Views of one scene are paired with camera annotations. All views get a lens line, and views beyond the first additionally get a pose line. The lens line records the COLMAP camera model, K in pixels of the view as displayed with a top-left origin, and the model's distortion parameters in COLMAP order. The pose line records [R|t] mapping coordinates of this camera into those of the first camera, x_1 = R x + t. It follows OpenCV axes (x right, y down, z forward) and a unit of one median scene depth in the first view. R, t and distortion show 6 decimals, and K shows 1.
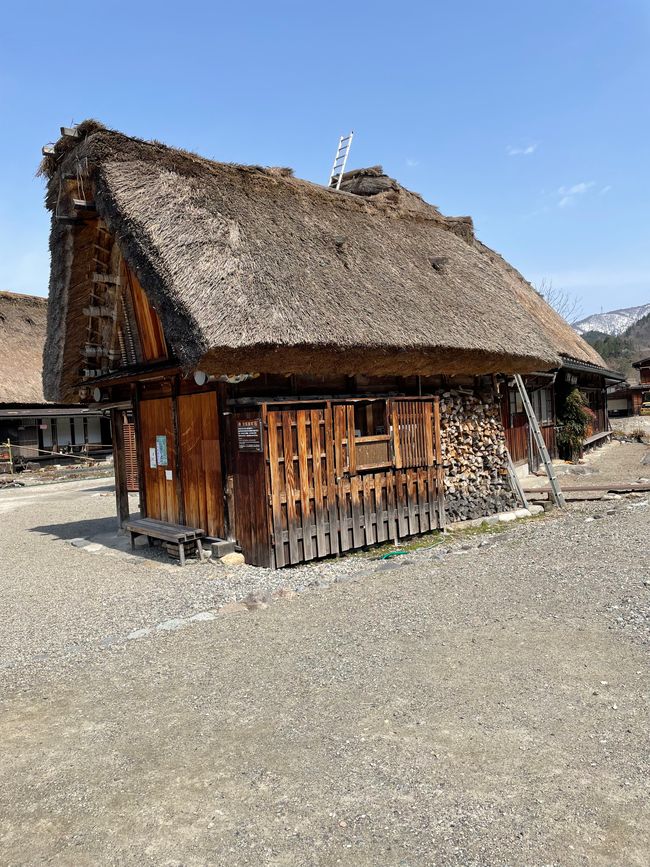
lens RADIAL K [[621.8, 0, 325.0], [0, 621.8, 433.5], [0, 0, 1]] dist [-0.001295, -0.000928]
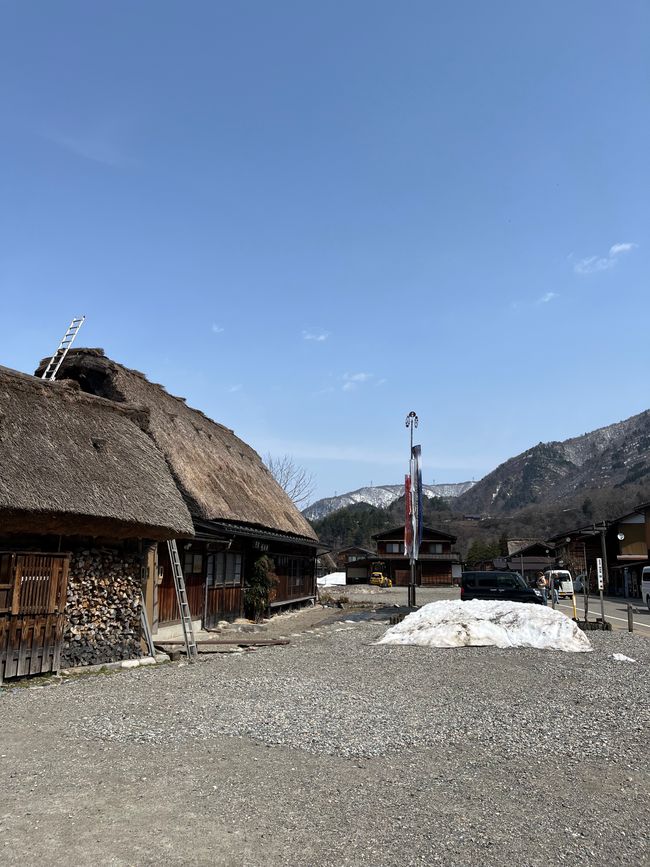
lens RADIAL K [[621.8, 0, 325.0], [0, 621.8, 433.5], [0, 0, 1]] dist [-0.001295, -0.000928]
pose [[0.938177, 0.136826, 0.317966, 0.208104], [-0.054730, 0.965642, -0.254049, -0.005687], [-0.341801, 0.220940, 0.913432, -0.274323]]
